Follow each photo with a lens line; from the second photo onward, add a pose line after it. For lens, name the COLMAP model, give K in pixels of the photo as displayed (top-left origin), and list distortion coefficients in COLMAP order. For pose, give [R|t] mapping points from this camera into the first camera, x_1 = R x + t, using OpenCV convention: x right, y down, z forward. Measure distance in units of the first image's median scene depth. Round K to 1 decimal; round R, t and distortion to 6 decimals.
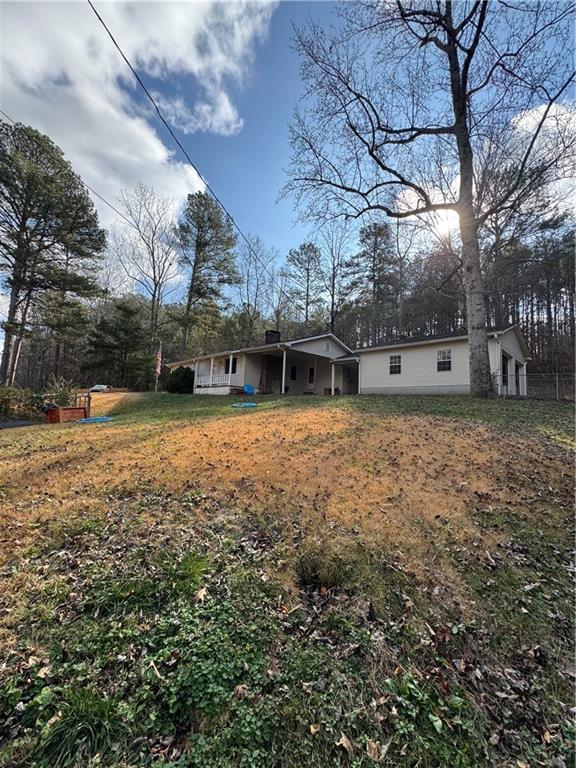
lens RADIAL K [[307.2, 0, 287.8], [0, 307.2, 382.4], [0, 0, 1]] dist [-0.003094, 0.000413]
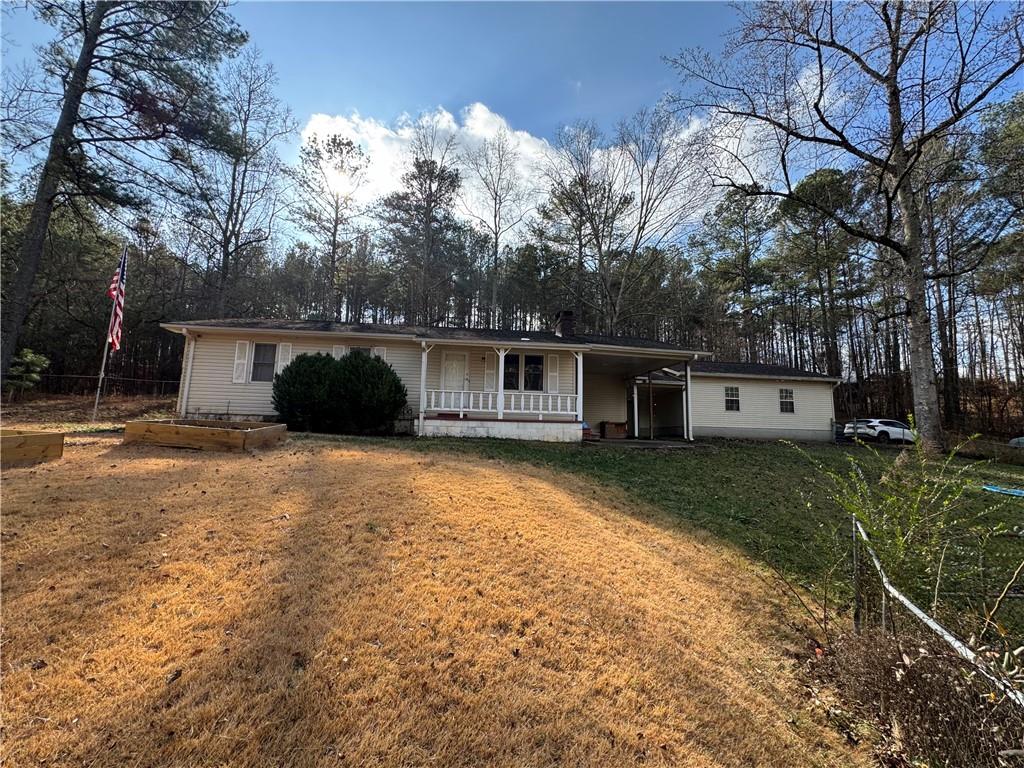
lens RADIAL K [[409.6, 0, 512.0], [0, 409.6, 384.7], [0, 0, 1]] dist [-0.003094, 0.000413]
pose [[0.601767, 0.096575, 0.792812, -0.775954], [-0.044339, 0.995171, -0.087570, 0.020430], [-0.797440, 0.017545, 0.603143, 0.816356]]
